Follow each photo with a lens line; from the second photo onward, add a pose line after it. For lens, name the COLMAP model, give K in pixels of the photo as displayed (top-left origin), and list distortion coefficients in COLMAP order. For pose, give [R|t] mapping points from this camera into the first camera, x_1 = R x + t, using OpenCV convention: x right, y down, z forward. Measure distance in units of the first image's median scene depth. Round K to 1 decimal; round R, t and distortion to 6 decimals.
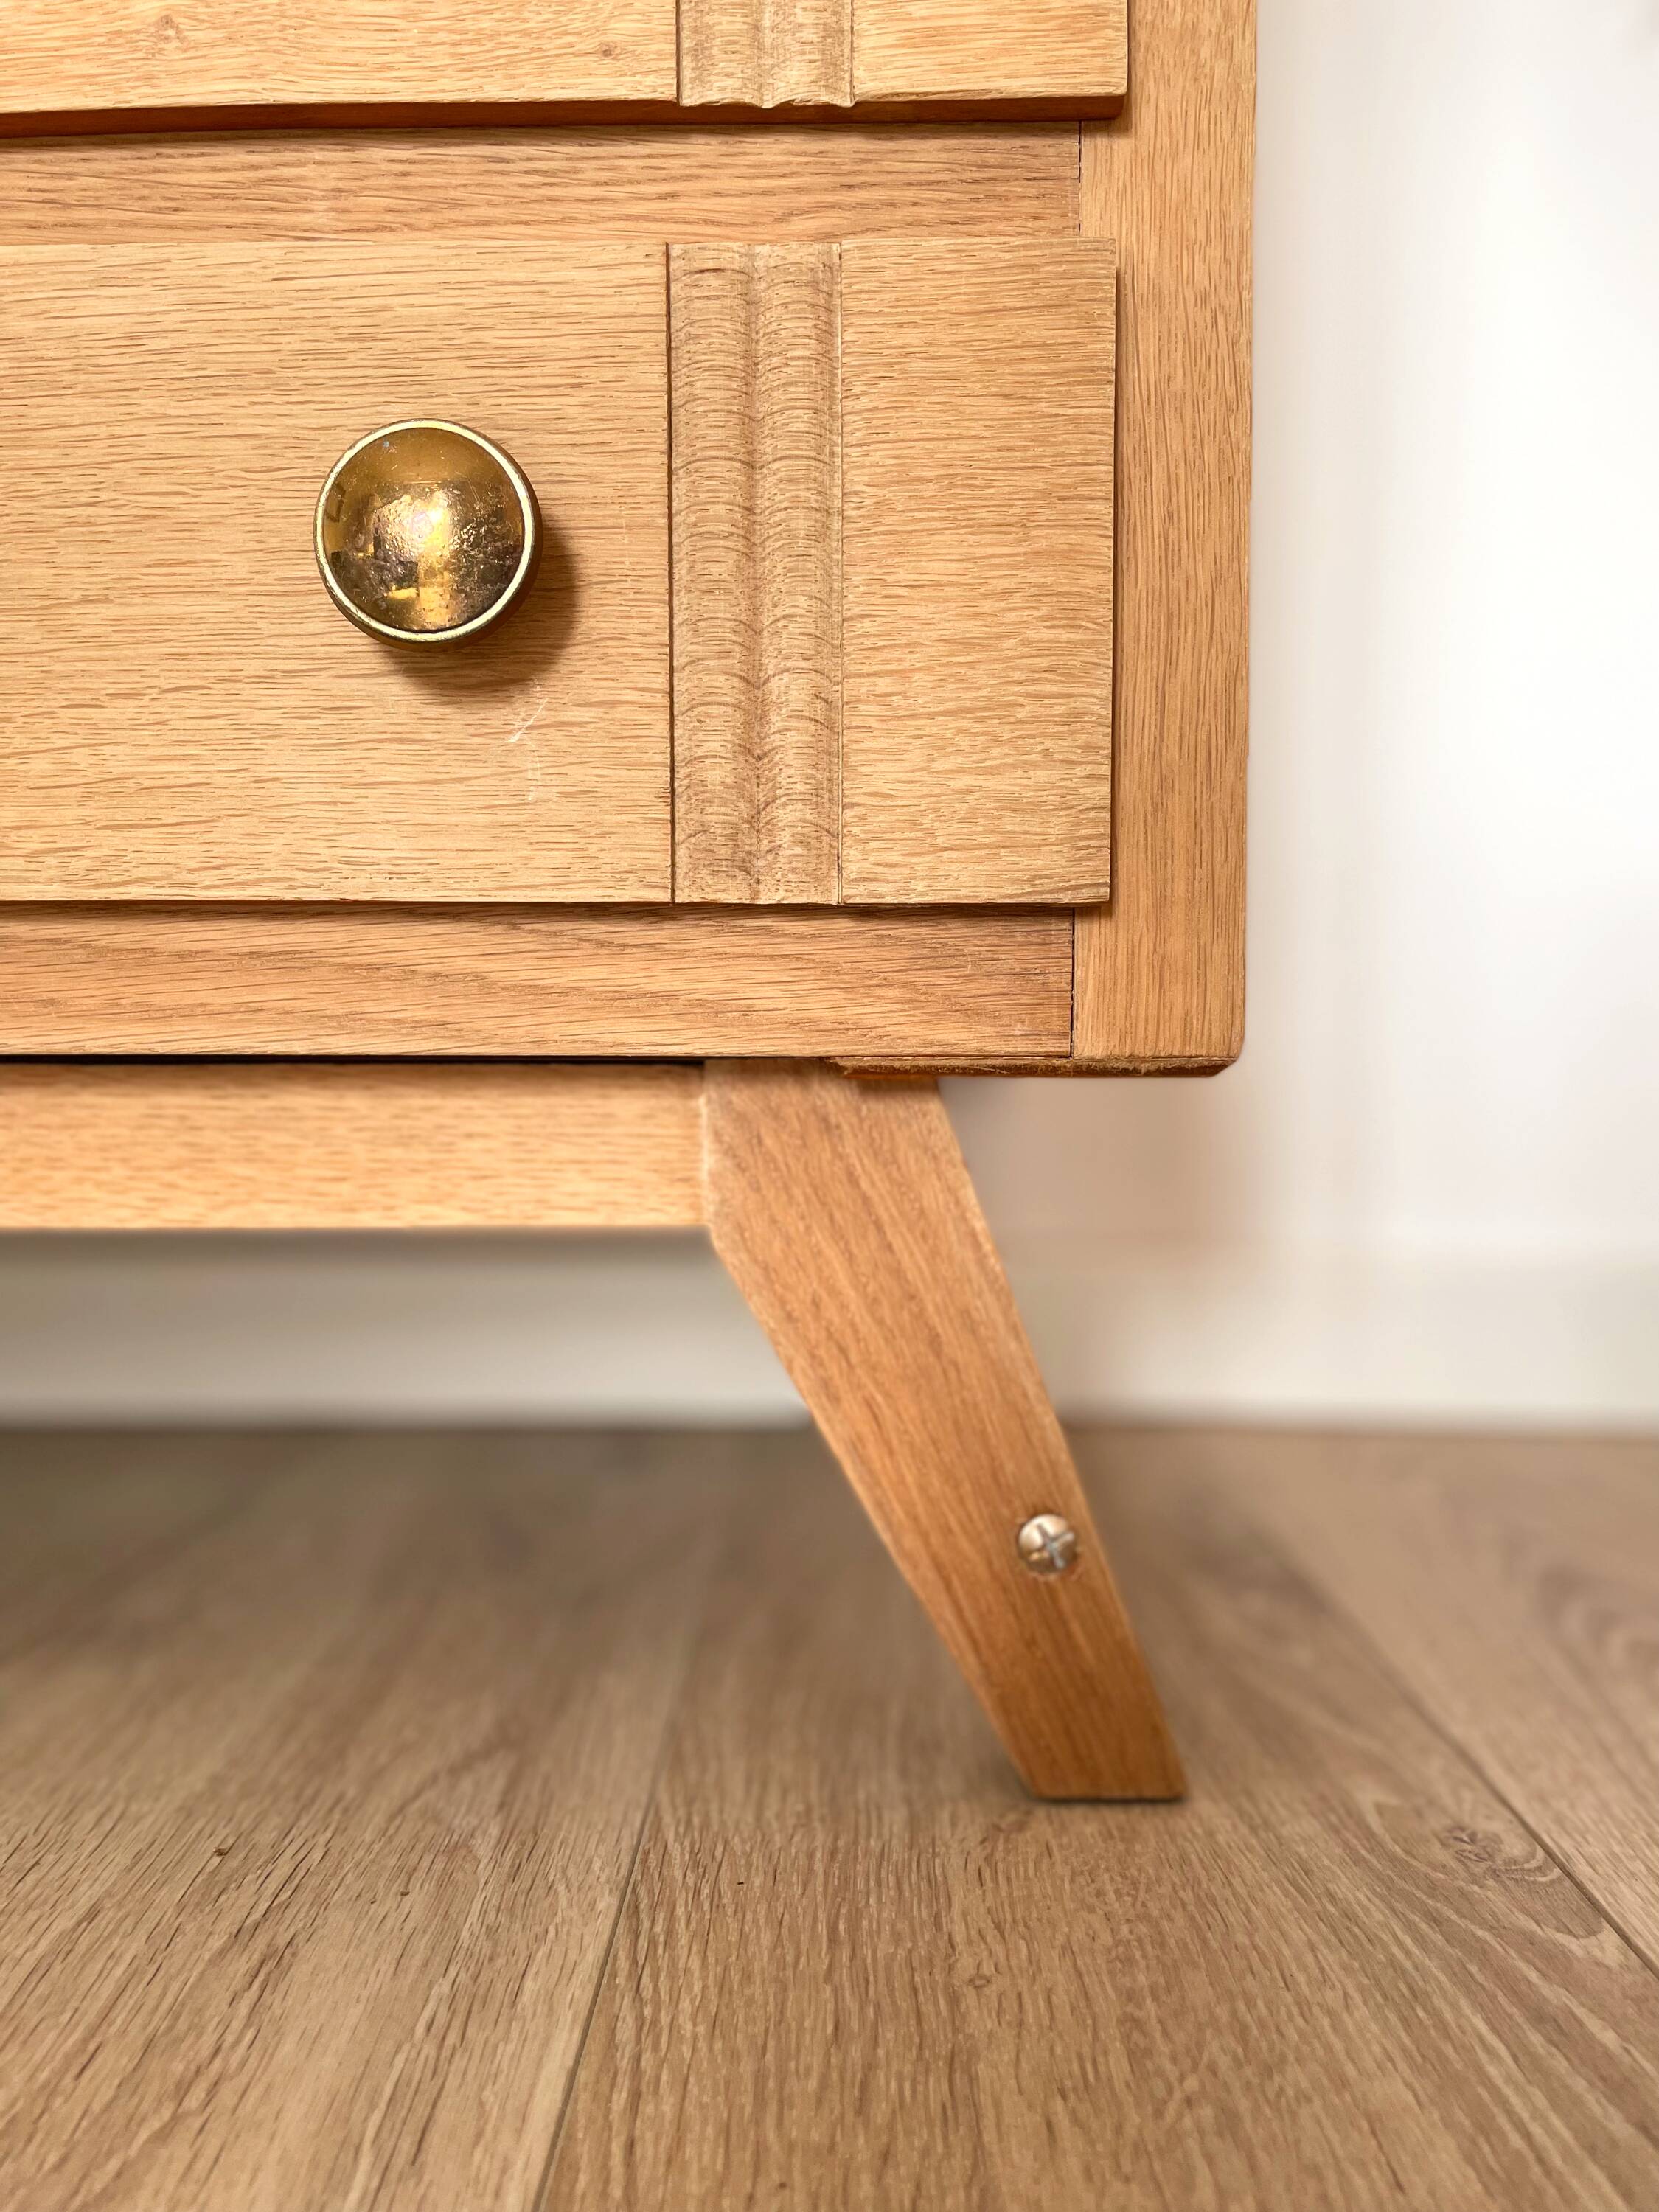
lens RADIAL K [[1697.7, 0, 832.3], [0, 1697.7, 1095.6], [0, 0, 1]] dist [0.090299, -0.142924]
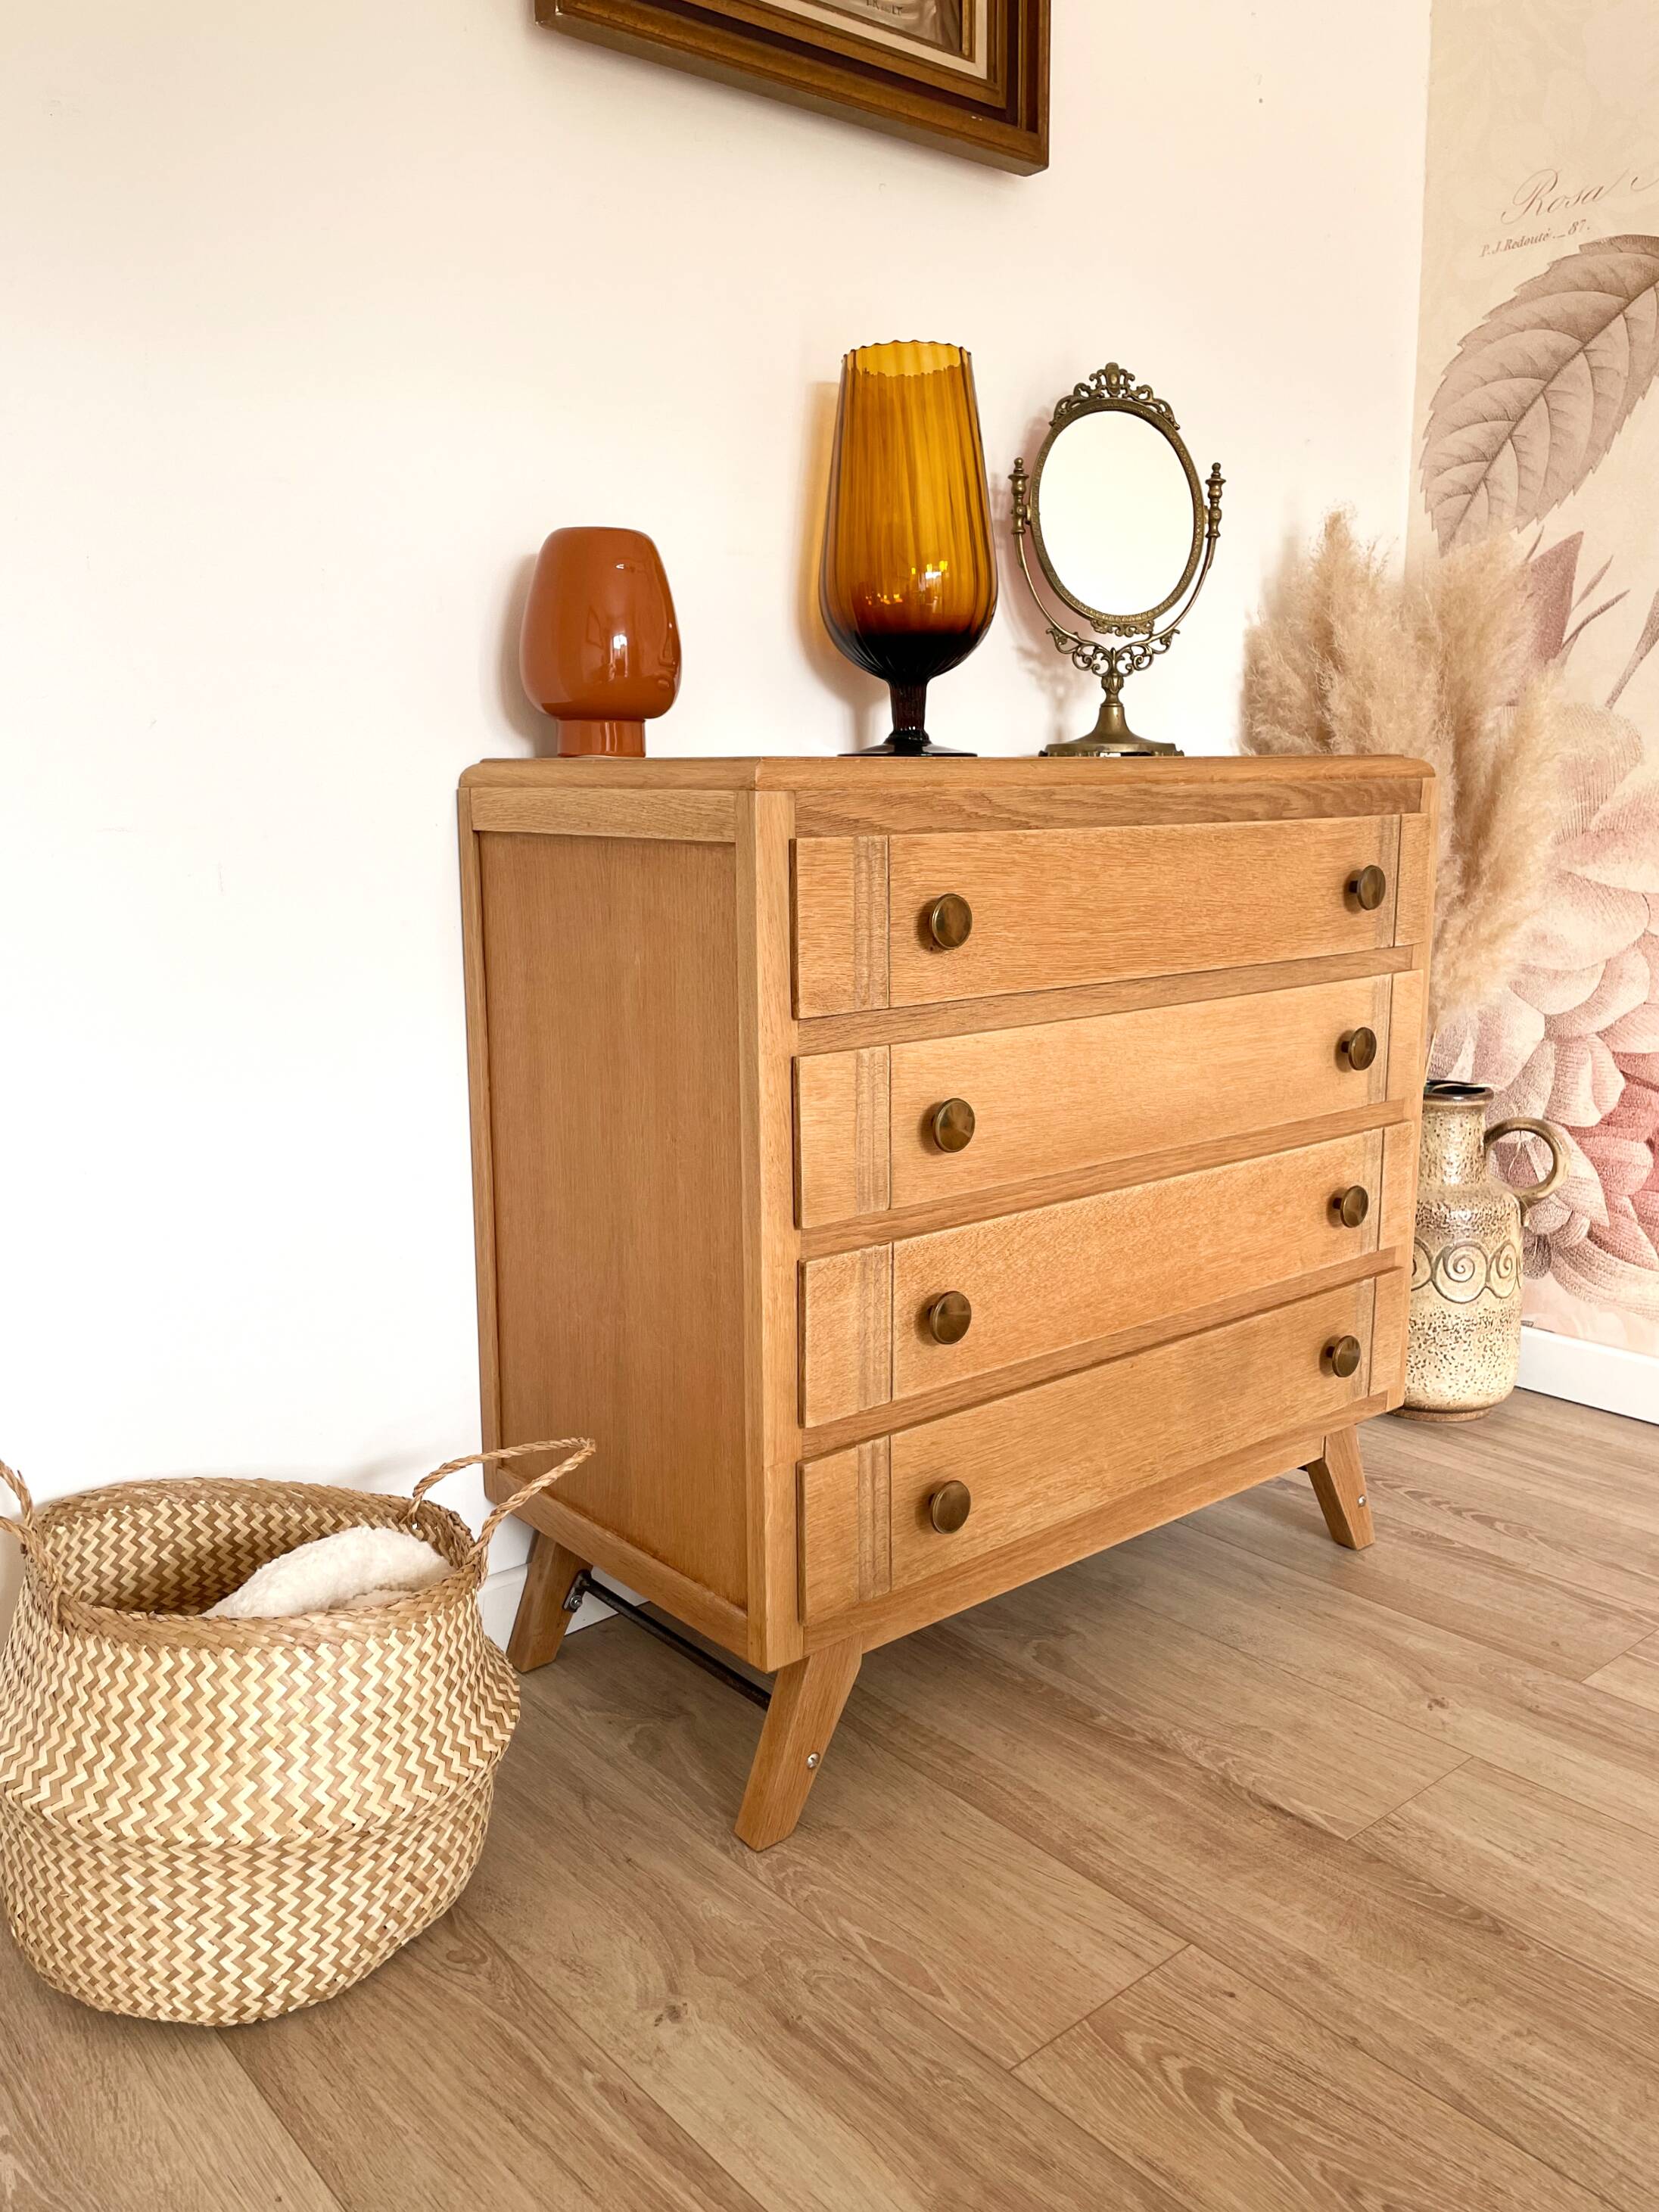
lens RADIAL K [[1725.7, 0, 832.2], [0, 1725.7, 1079.4], [0, 0, 1]] dist [0.086632, -0.116817]
pose [[0.759076, -0.114793, 0.640801, -4.521983], [0.017980, 0.987652, 0.155630, -1.922356], [-0.650753, -0.106614, 0.751767, -1.820016]]
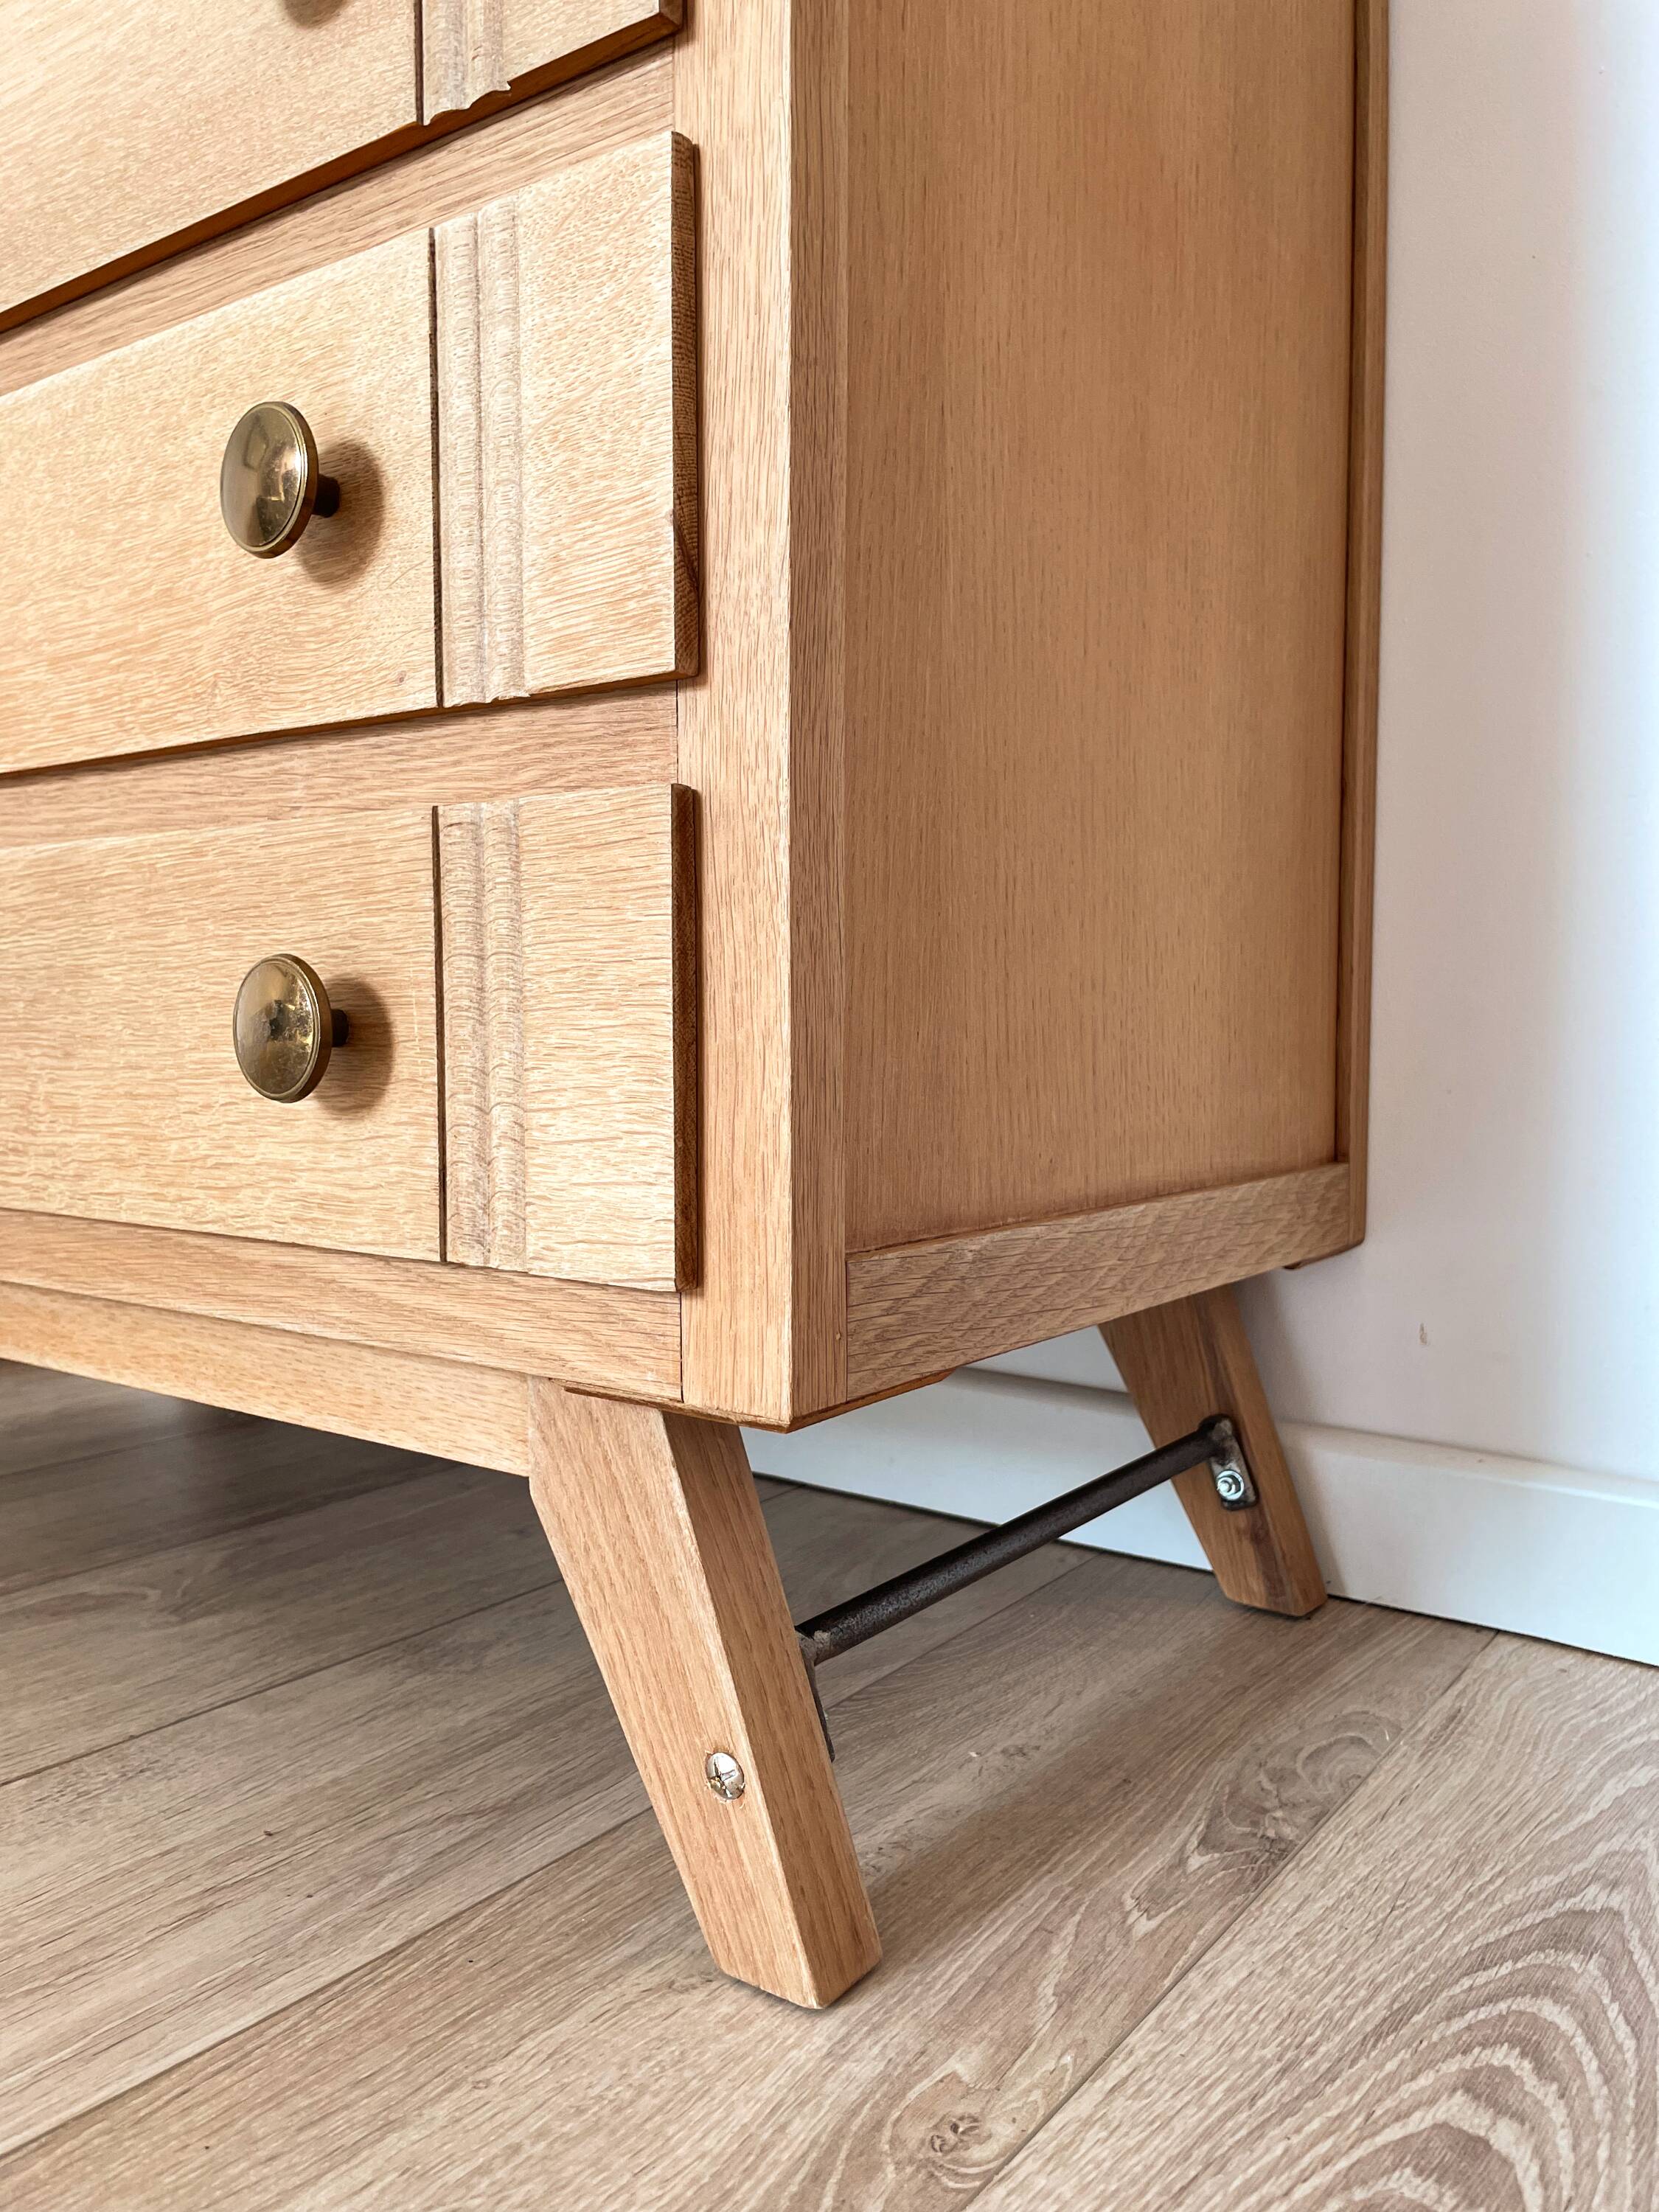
lens RADIAL K [[1685.6, 0, 828.6], [0, 1685.6, 1095.4], [0, 0, 1]] dist [0.089102, -0.131787]
pose [[0.815916, 0.033230, -0.577215, 0.979389], [-0.018537, 0.999337, 0.031328, -0.302799], [0.577873, -0.014861, 0.815991, 0.036024]]
